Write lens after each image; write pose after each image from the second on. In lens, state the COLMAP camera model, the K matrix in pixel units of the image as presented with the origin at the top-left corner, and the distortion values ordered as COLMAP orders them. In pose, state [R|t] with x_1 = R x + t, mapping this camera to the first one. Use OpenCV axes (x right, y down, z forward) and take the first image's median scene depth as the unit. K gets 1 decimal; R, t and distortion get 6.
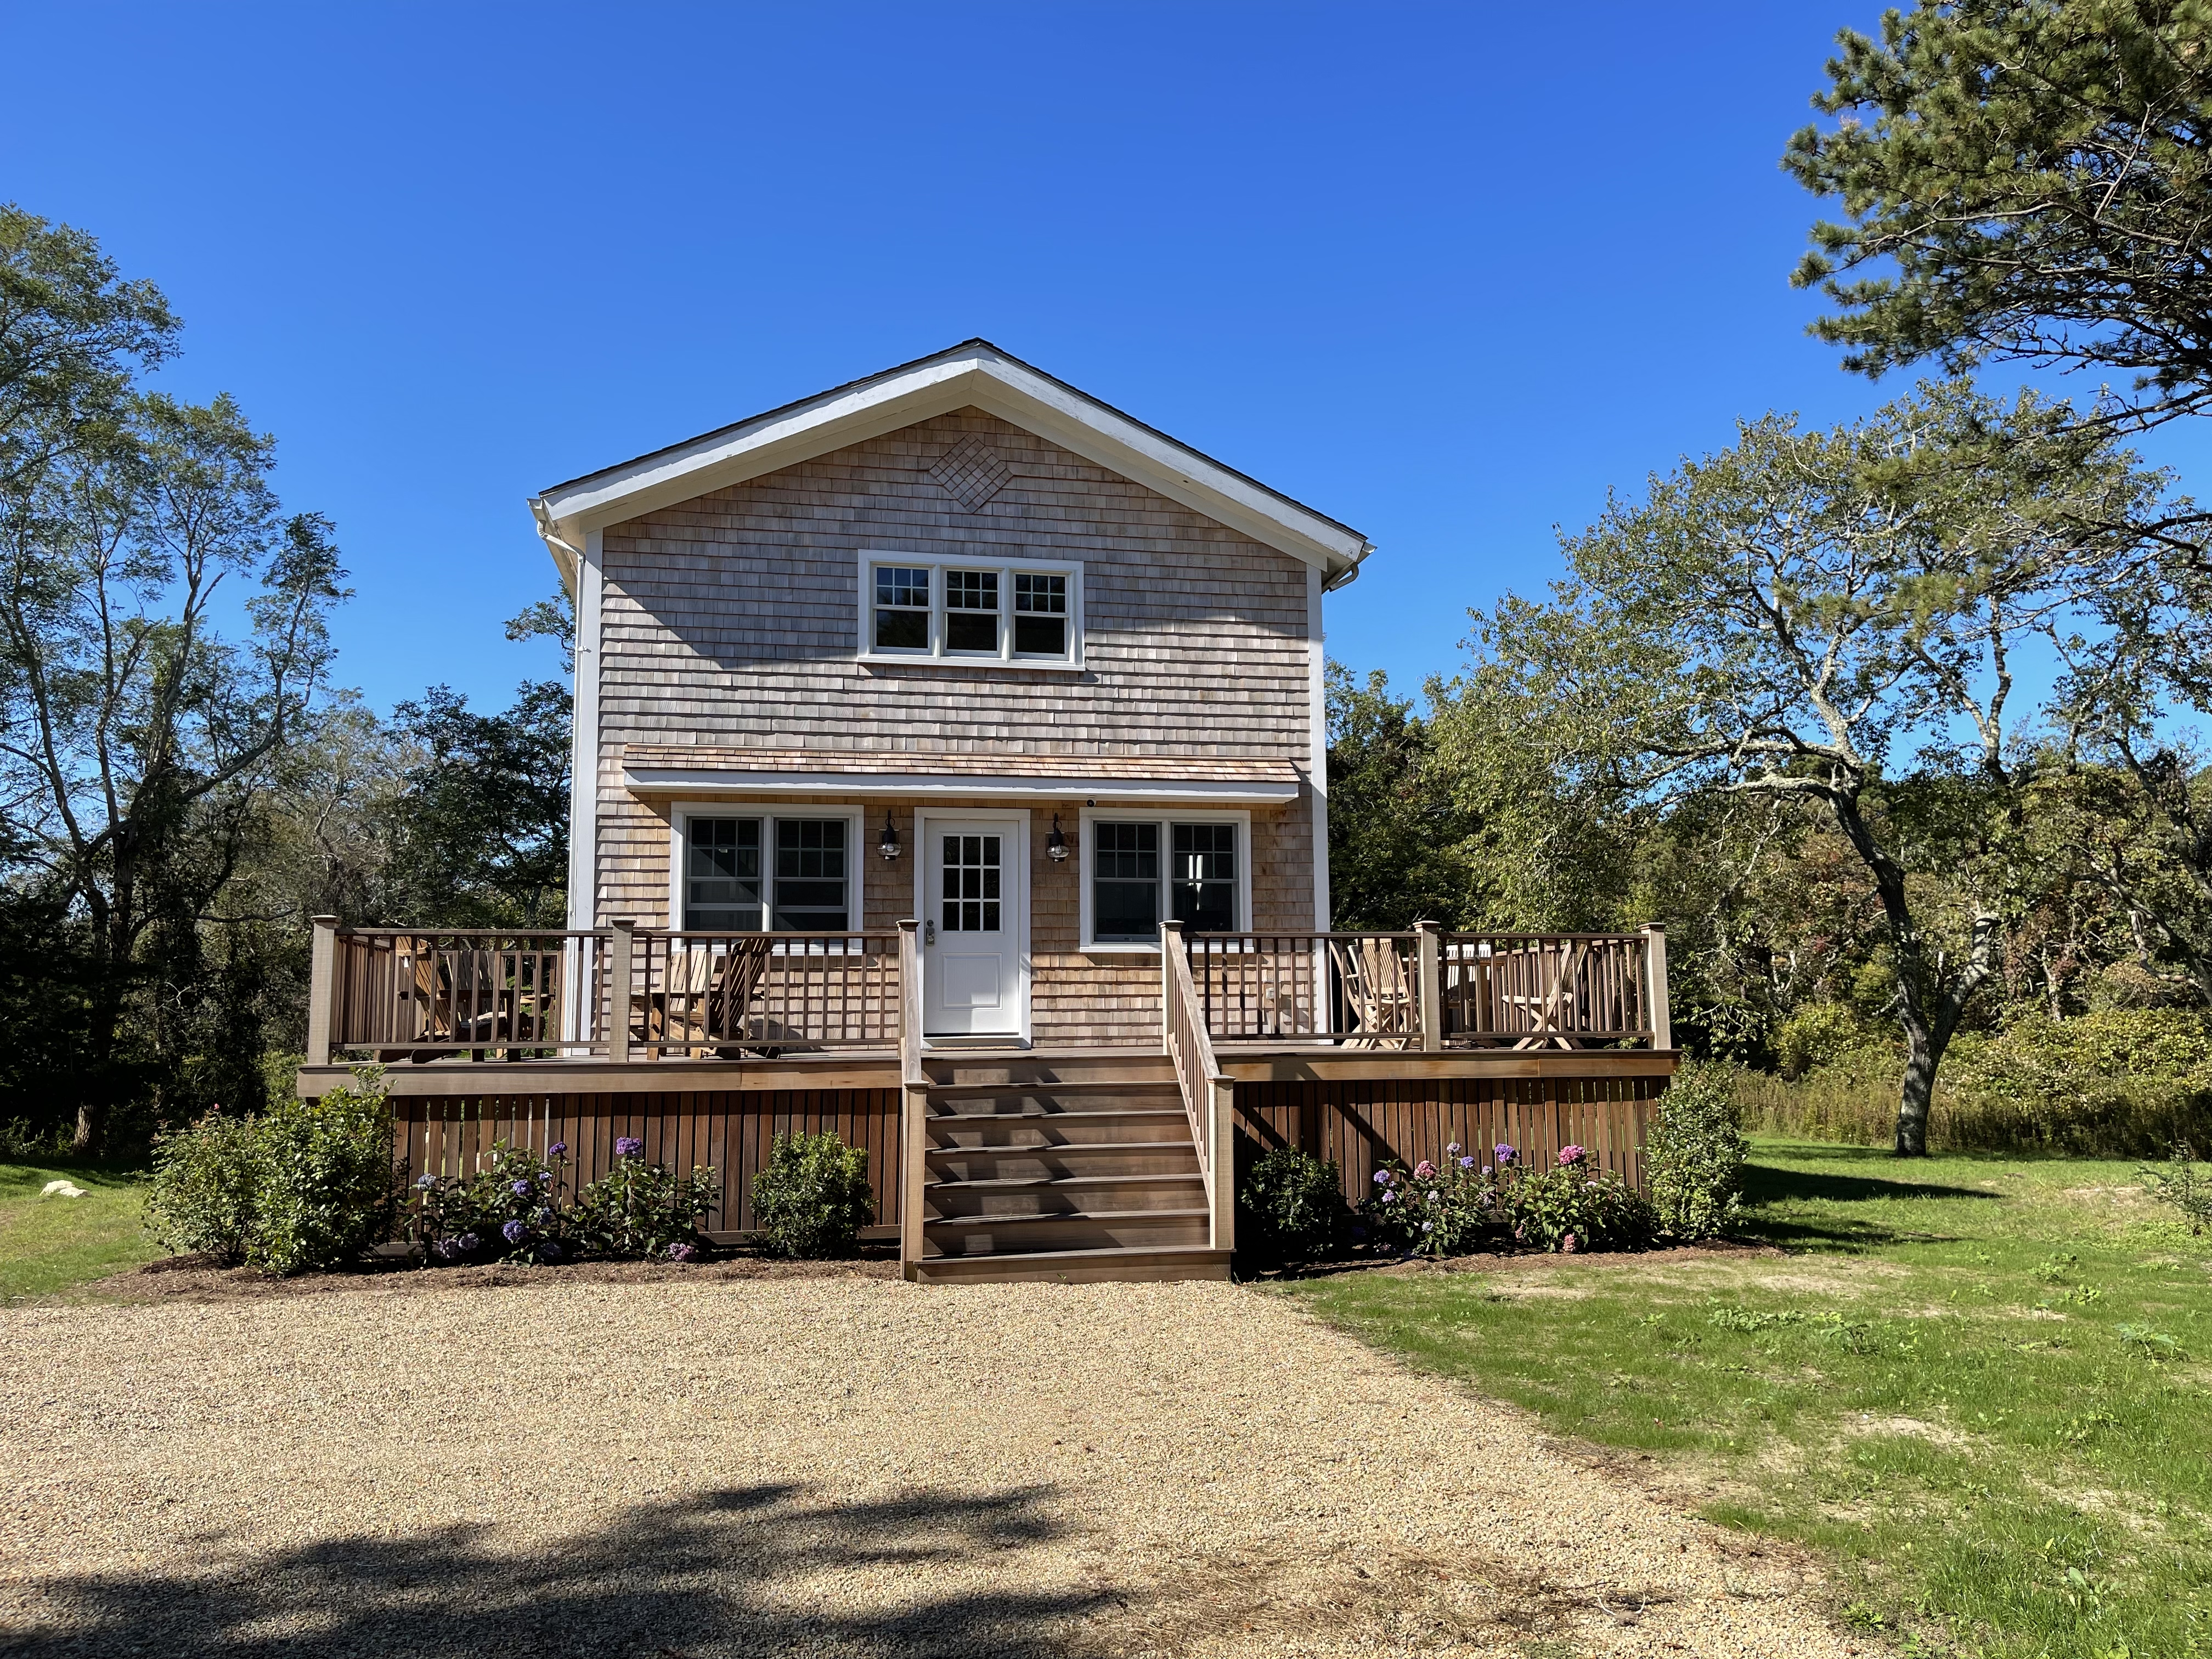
lens RADIAL K [[1741.9, 0, 1106.0], [0, 1741.9, 829.5], [0, 0, 1]] dist [0.045920, -0.005657]
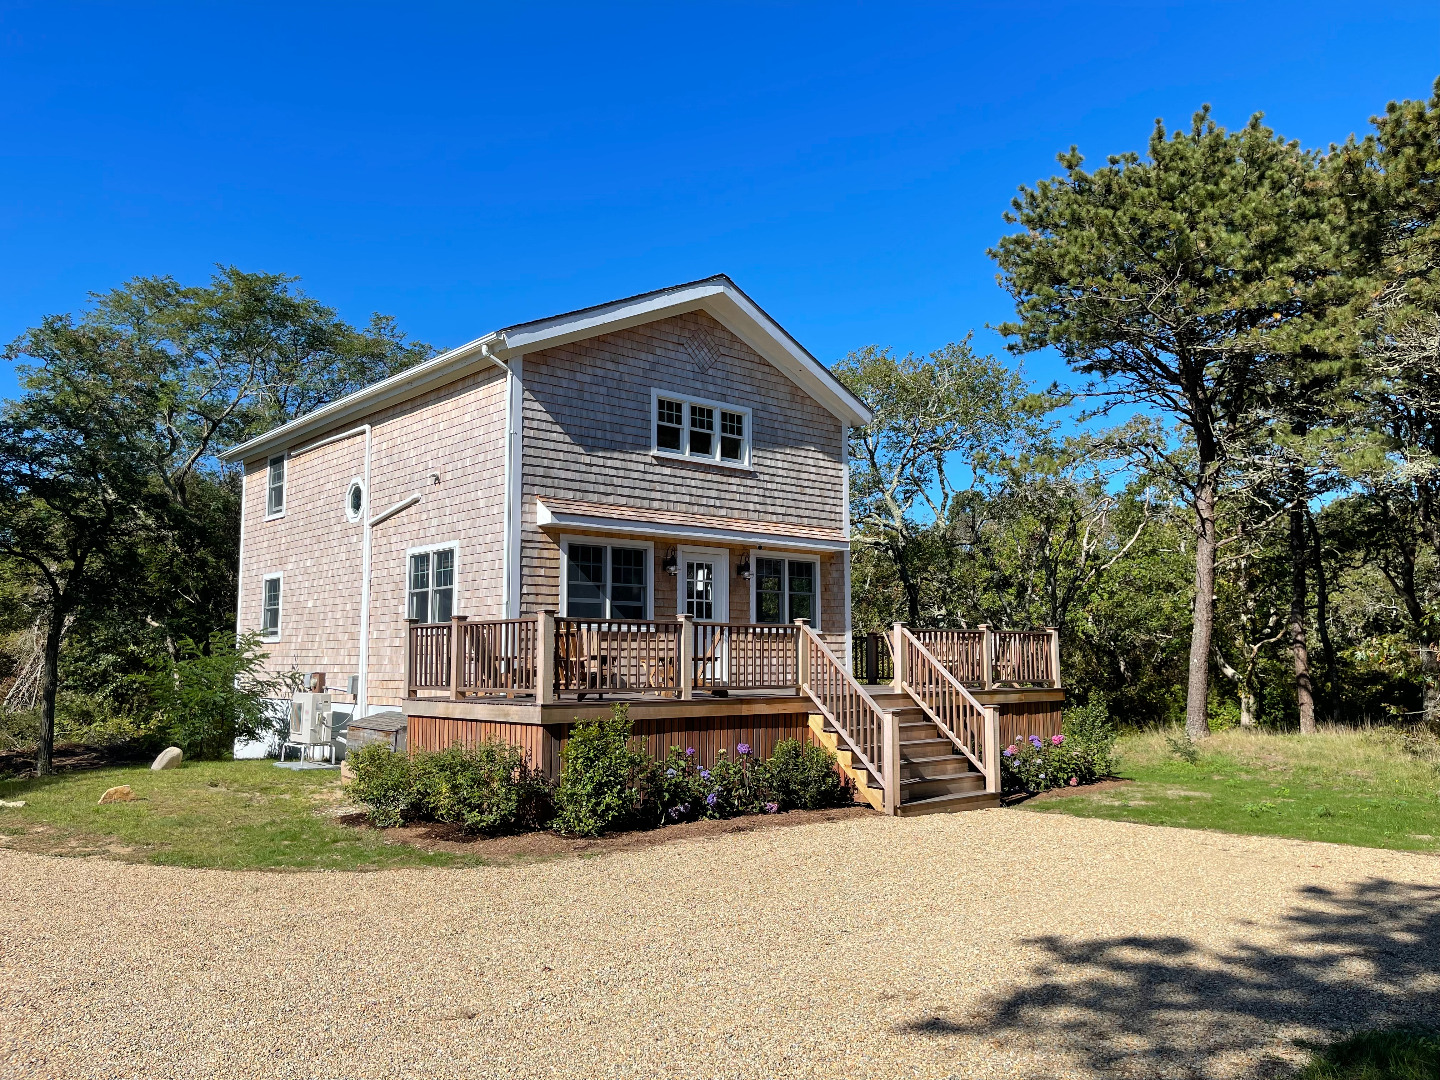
lens RADIAL K [[1134.0, 0, 720.0], [0, 1134.0, 540.0], [0, 0, 1]] dist [0.045920, -0.005657]
pose [[0.859871, 0.060404, 0.506925, -0.627860], [-0.066552, 0.997765, -0.006003, -0.013090], [-0.506155, -0.028575, 0.861969, 0.031371]]
